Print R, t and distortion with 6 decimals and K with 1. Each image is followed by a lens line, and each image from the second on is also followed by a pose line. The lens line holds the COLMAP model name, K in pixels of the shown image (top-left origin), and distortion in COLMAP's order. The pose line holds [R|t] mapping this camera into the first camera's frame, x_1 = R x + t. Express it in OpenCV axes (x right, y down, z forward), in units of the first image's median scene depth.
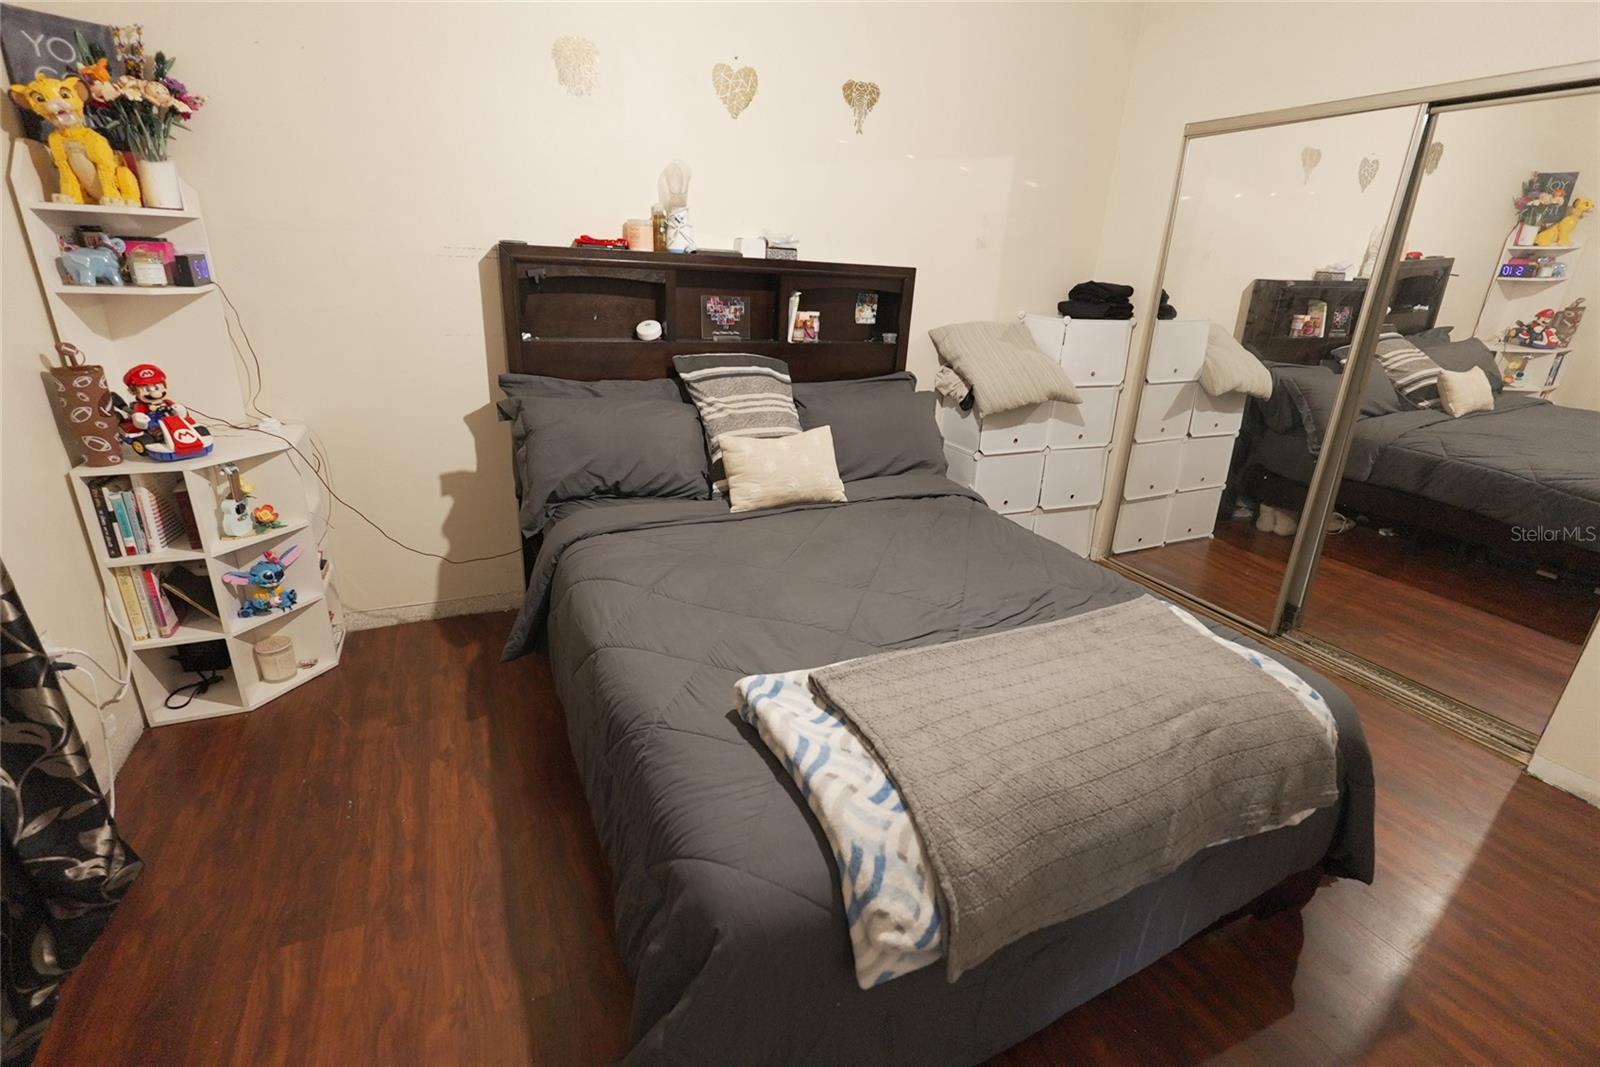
lens RADIAL K [[730.7, 0, 797.0], [0, 730.7, 532.6], [0, 0, 1]] dist [-0.005117, 0.001216]
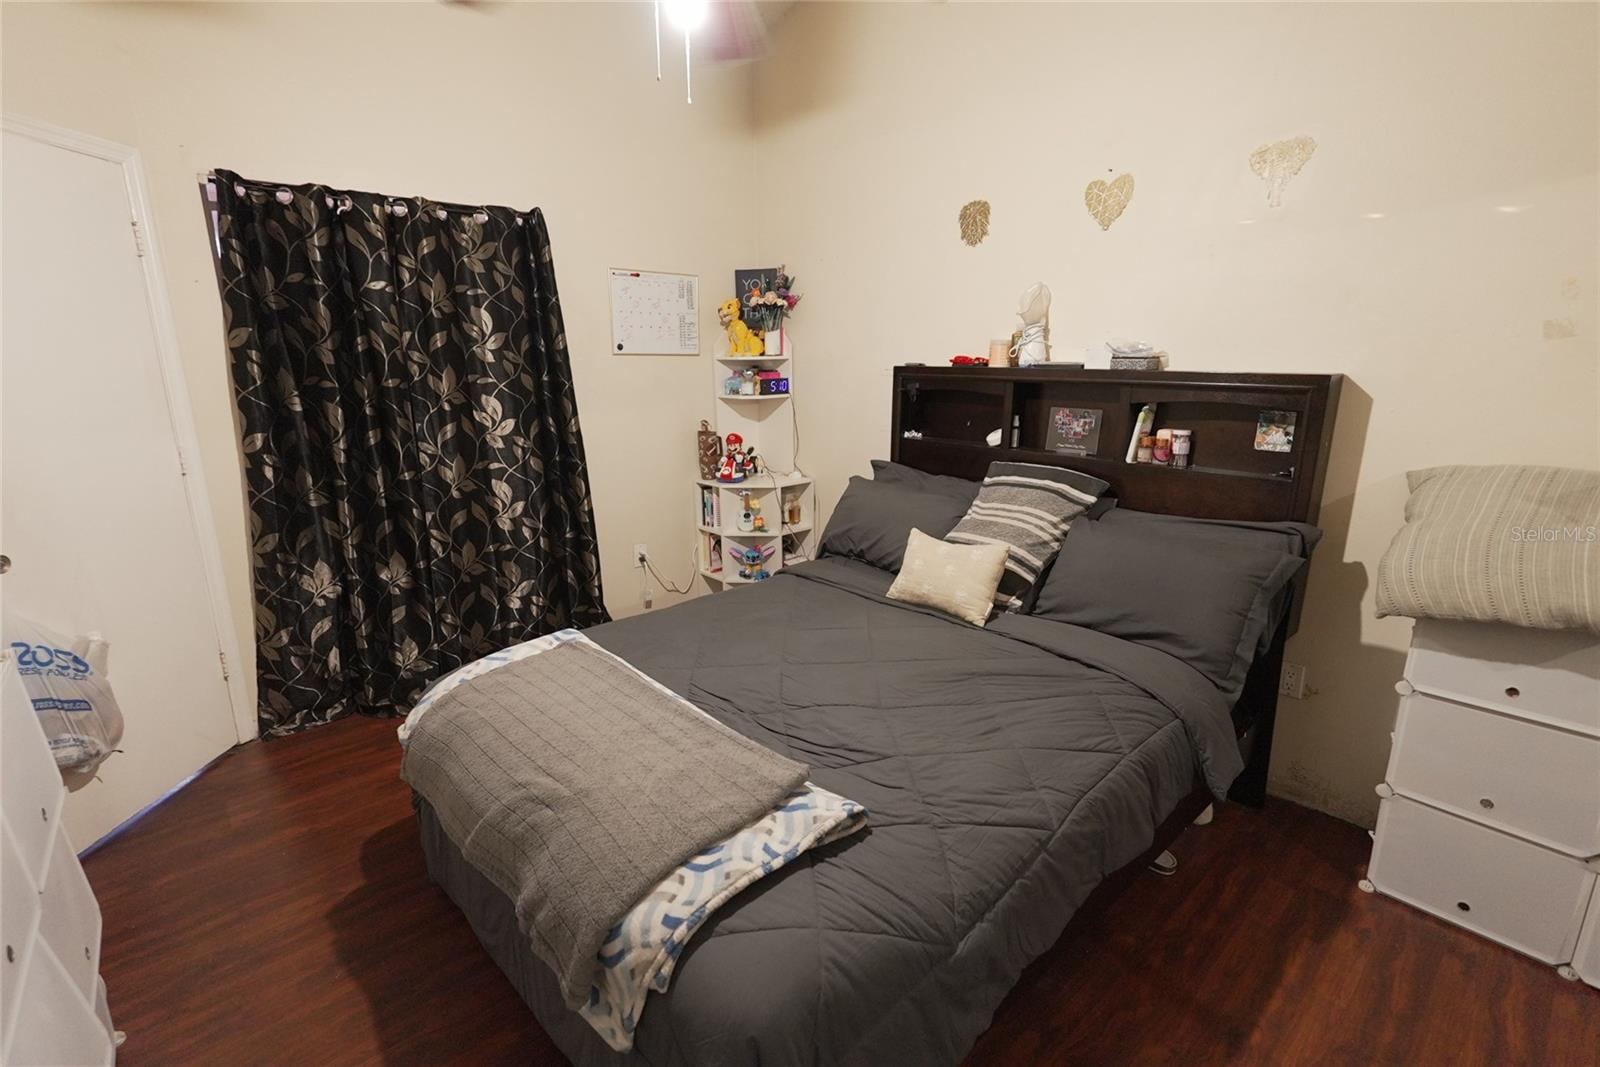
lens RADIAL K [[730.7, 0, 797.0], [0, 730.7, 532.6], [0, 0, 1]] dist [-0.005117, 0.001216]
pose [[0.292116, 0.178144, -0.939645, 0.775027], [-0.315980, 0.945303, 0.080985, -0.143380], [0.902676, 0.273252, 0.332428, 0.429205]]
